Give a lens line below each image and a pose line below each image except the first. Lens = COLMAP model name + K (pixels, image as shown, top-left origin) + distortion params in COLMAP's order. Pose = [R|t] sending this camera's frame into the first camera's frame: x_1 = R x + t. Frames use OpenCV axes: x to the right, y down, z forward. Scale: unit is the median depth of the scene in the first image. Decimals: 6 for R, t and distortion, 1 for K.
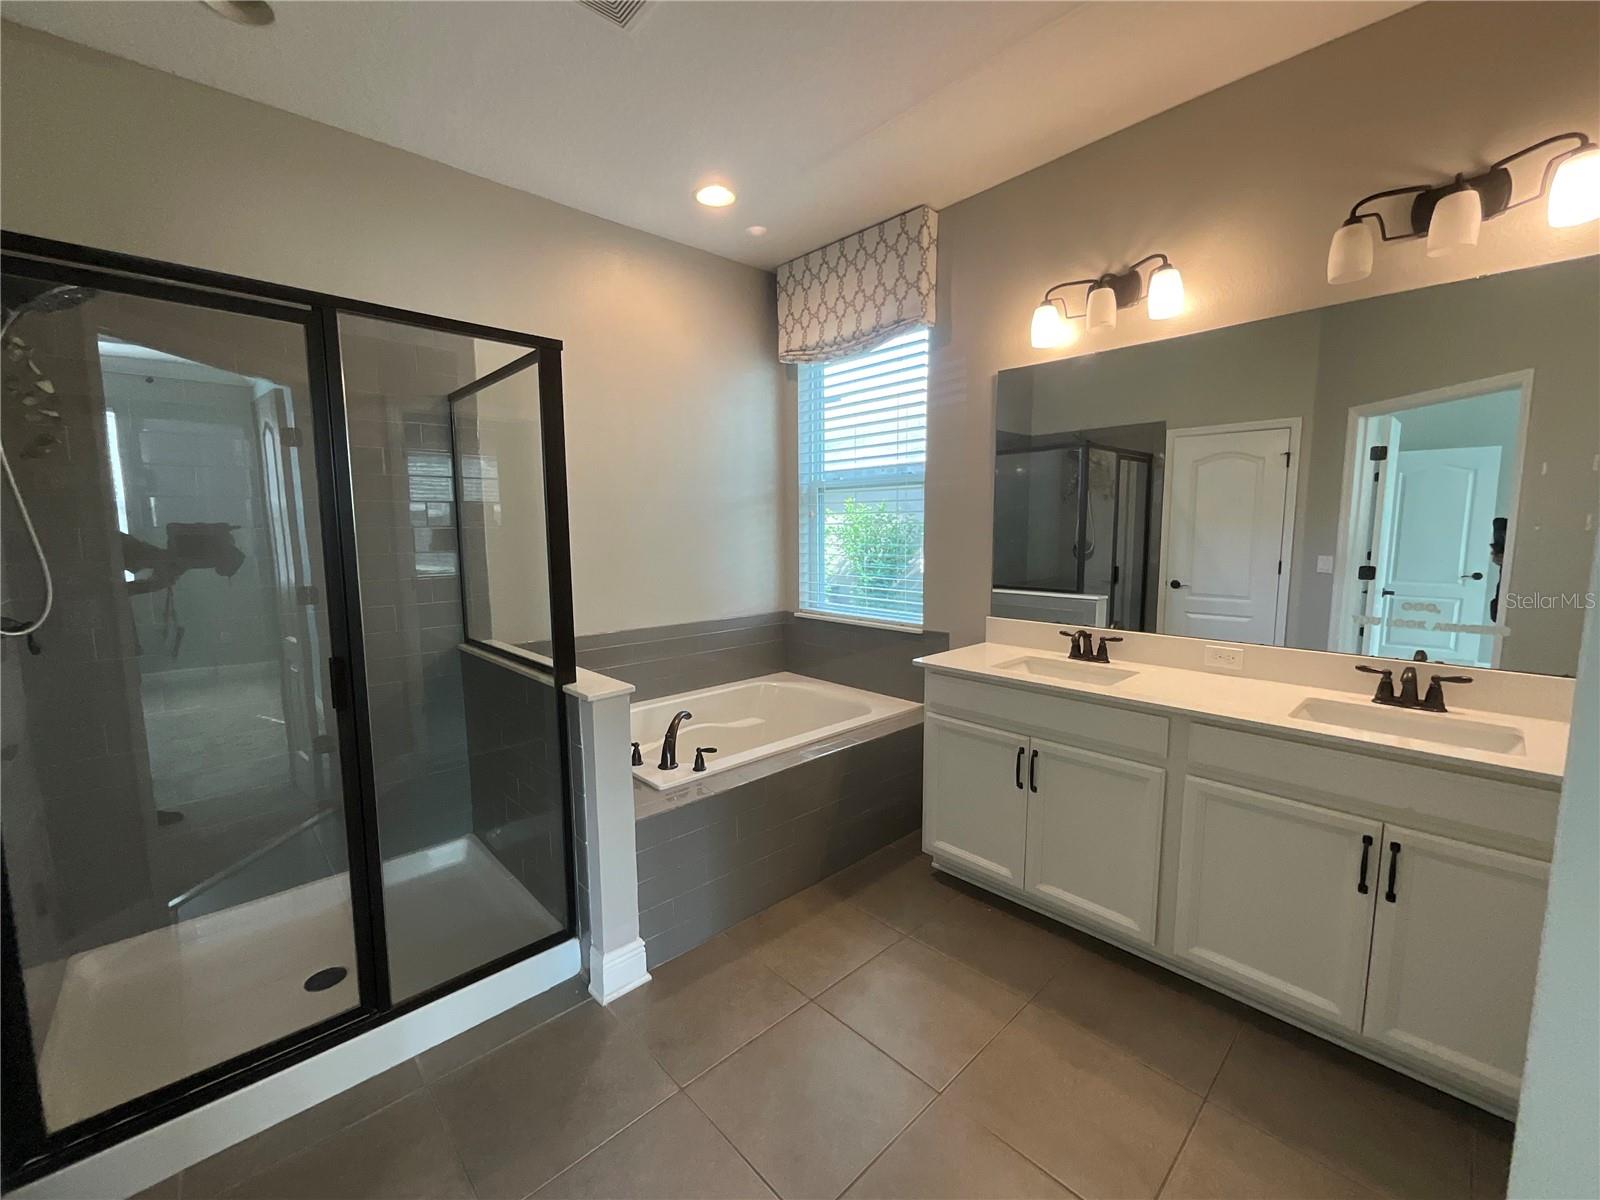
lens RADIAL K [[650.9, 0, 802.2], [0, 650.9, 607.3], [0, 0, 1]] dist [-0.003588, -0.000101]
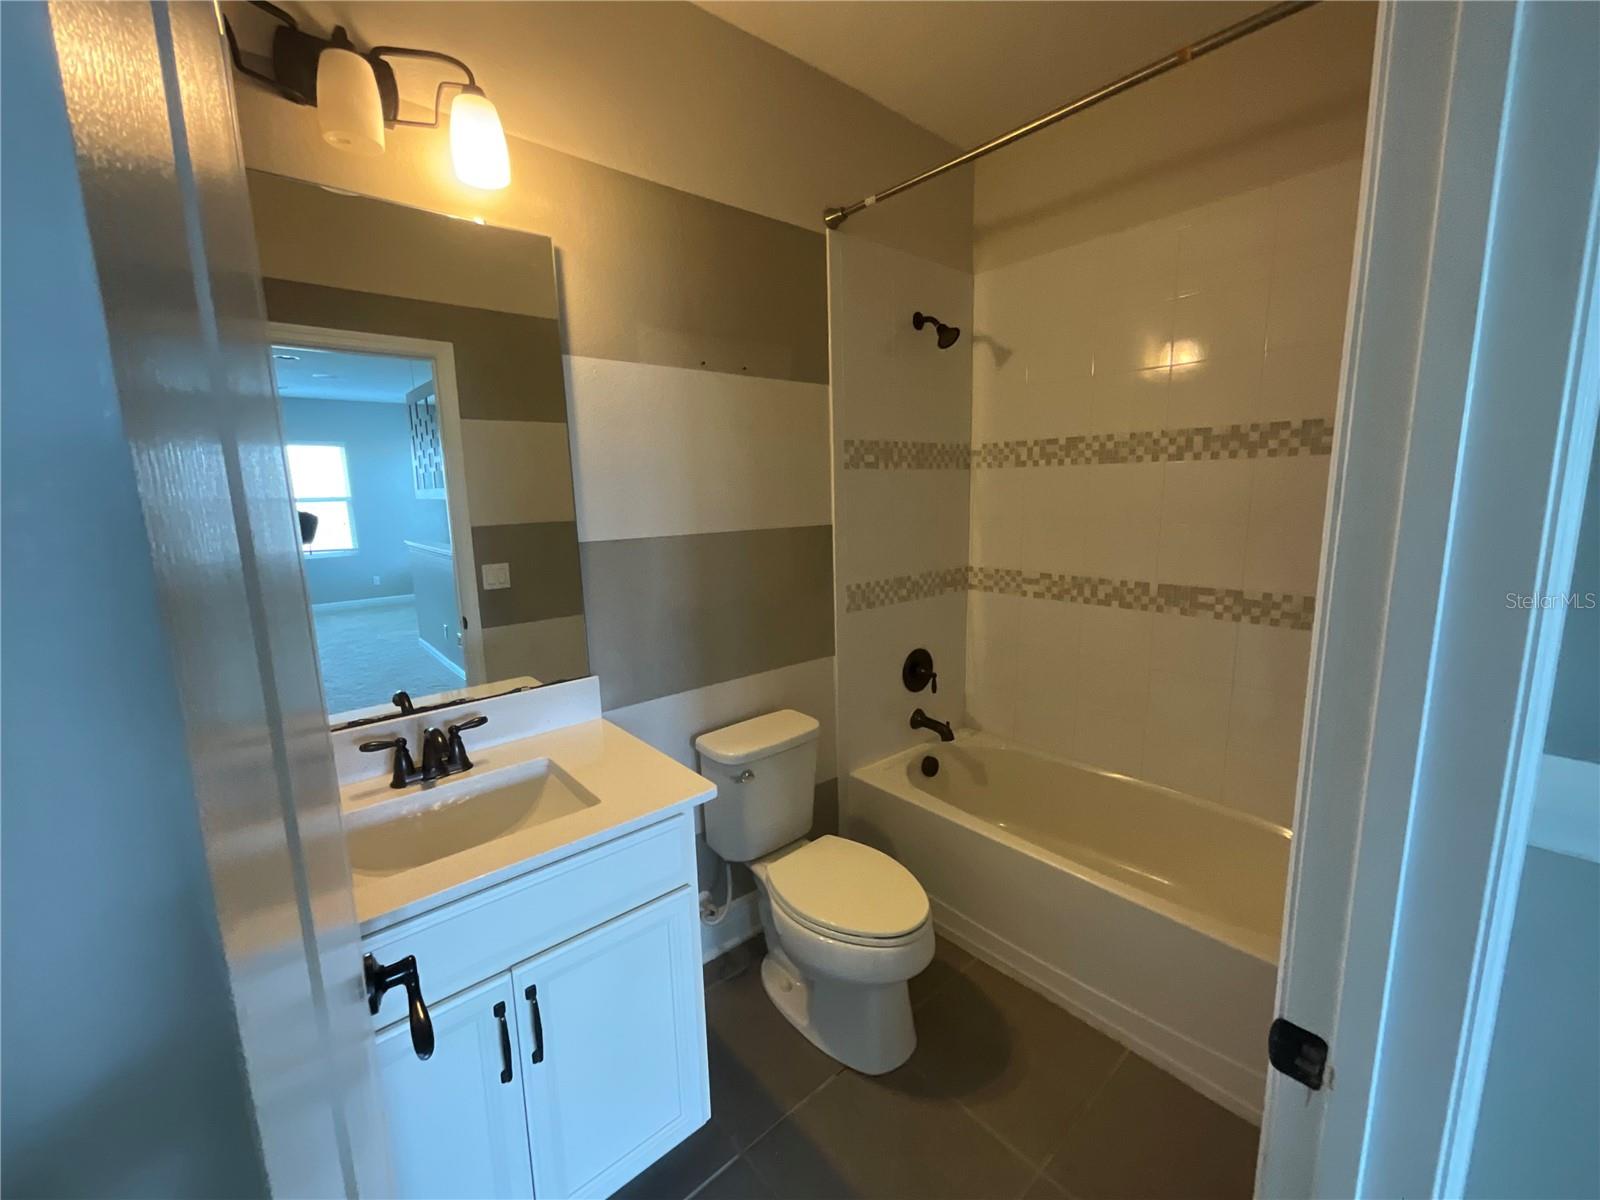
lens RADIAL K [[650.9, 0, 798.2], [0, 650.9, 595.9], [0, 0, 1]] dist [-0.003588, -0.000101]
pose [[0.037462, -0.157101, 0.986872, 0.278005], [0.137329, 0.979004, 0.150636, -0.127365], [-0.989817, 0.129883, 0.058250, 0.596467]]
